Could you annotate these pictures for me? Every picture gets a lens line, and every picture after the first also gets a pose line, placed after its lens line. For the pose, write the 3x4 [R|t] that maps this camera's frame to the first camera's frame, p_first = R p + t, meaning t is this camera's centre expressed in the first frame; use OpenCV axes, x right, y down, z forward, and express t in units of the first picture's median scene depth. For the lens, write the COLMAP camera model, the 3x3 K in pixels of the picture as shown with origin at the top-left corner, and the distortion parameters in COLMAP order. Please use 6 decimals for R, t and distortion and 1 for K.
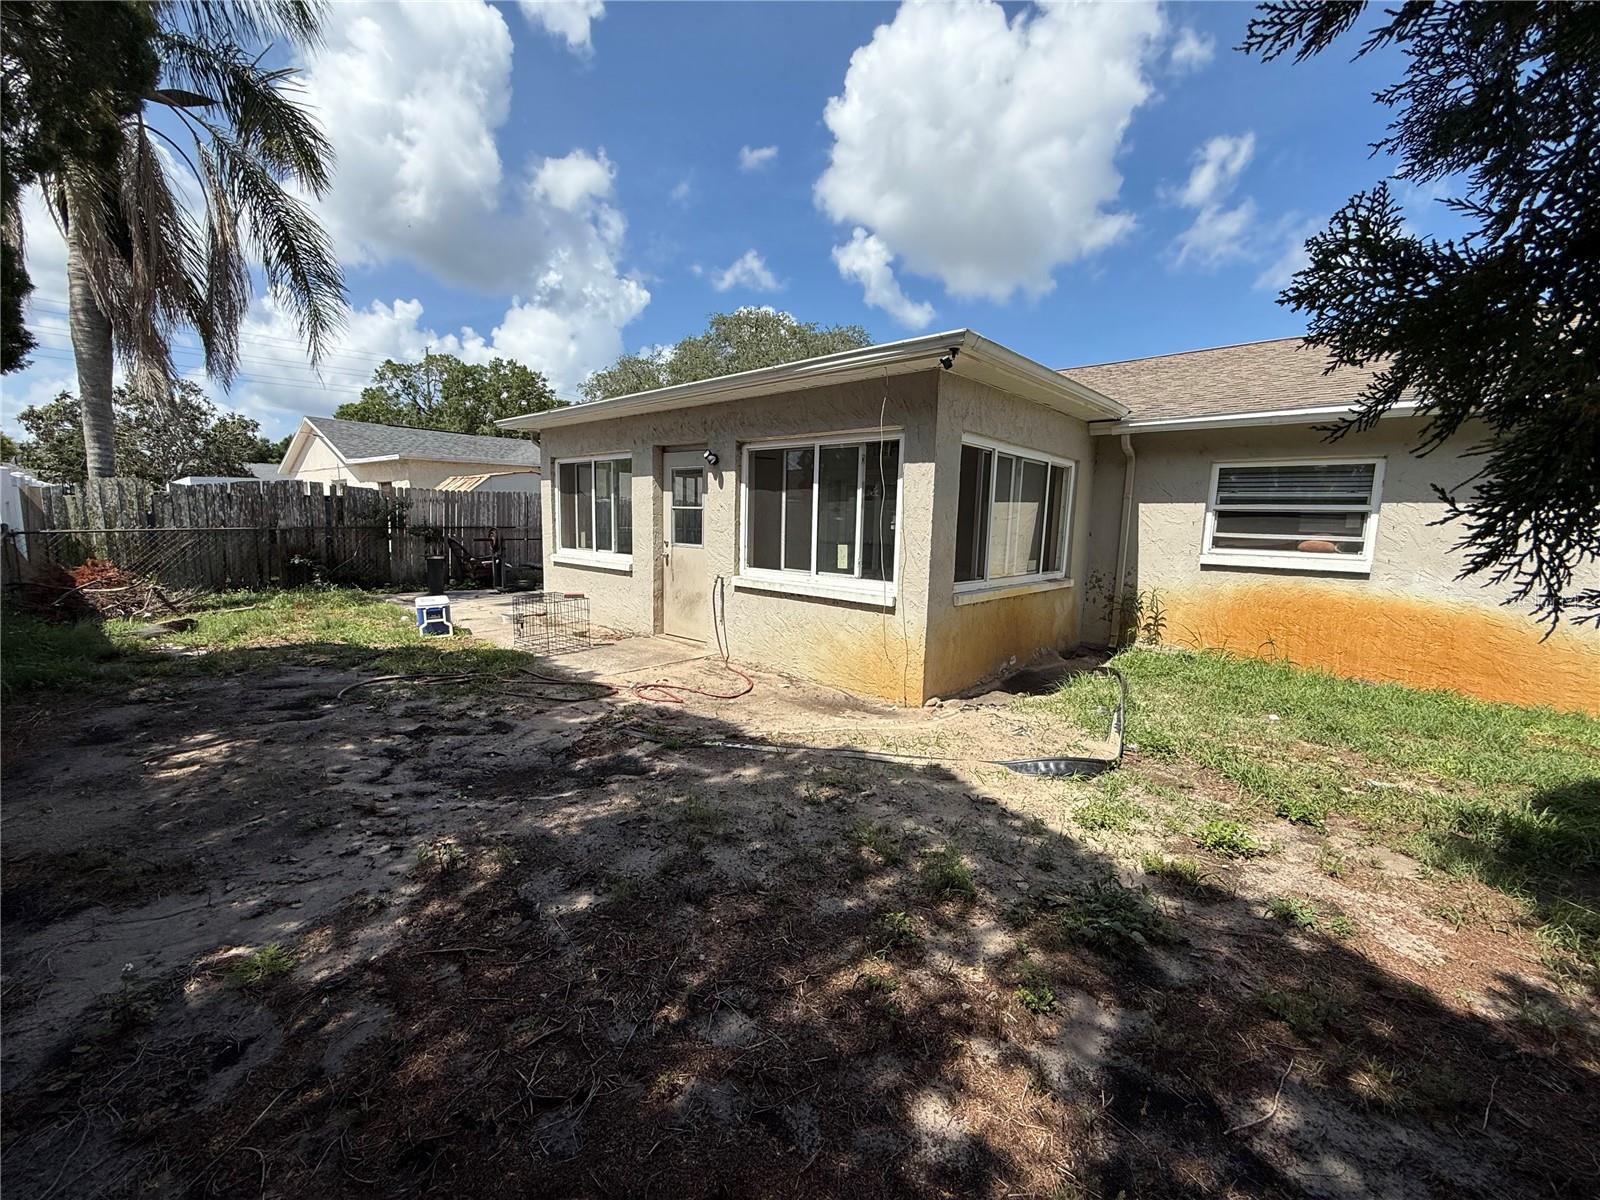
lens RADIAL K [[643.2, 0, 796.0], [0, 643.2, 598.9], [0, 0, 1]] dist [0.000968, 0.000212]
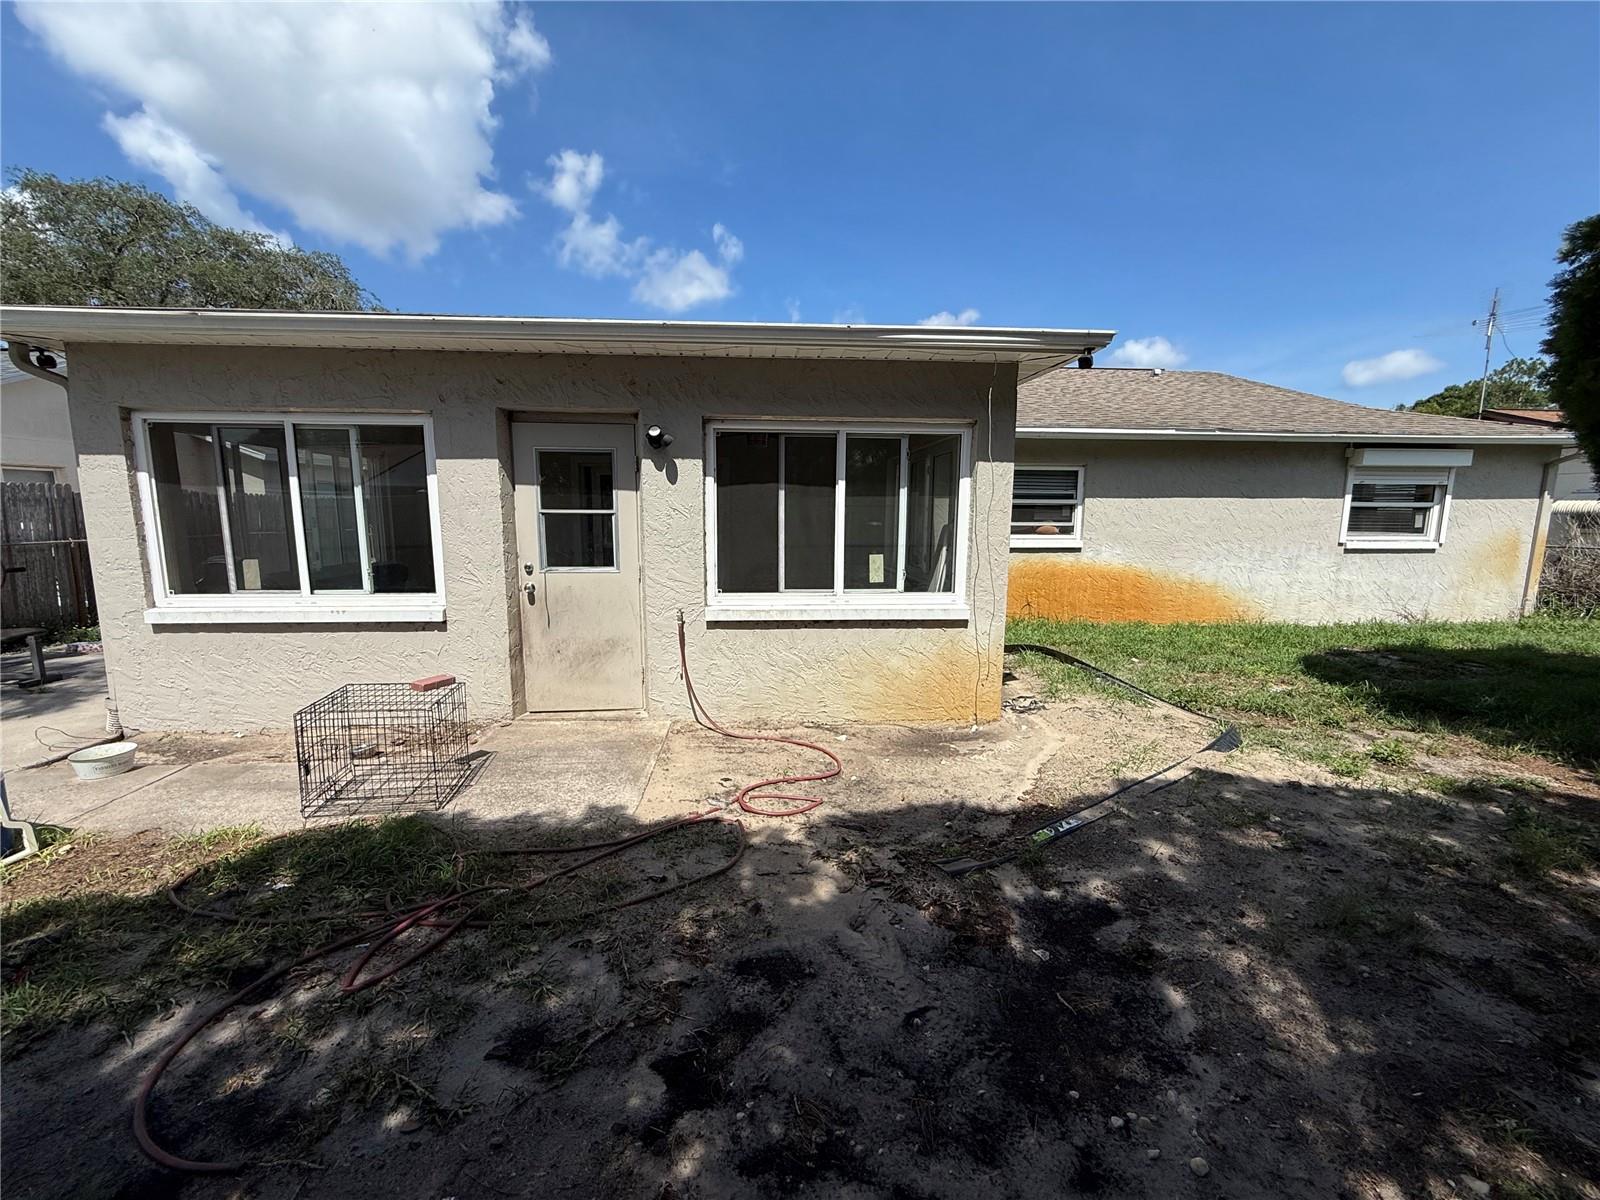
lens RADIAL K [[643.2, 0, 796.0], [0, 643.2, 598.9], [0, 0, 1]] dist [0.000968, 0.000212]
pose [[0.686270, -0.121048, 0.717203, -0.675556], [0.102060, 0.992325, 0.069824, -0.106651], [-0.720150, 0.025279, 0.693357, 0.550704]]
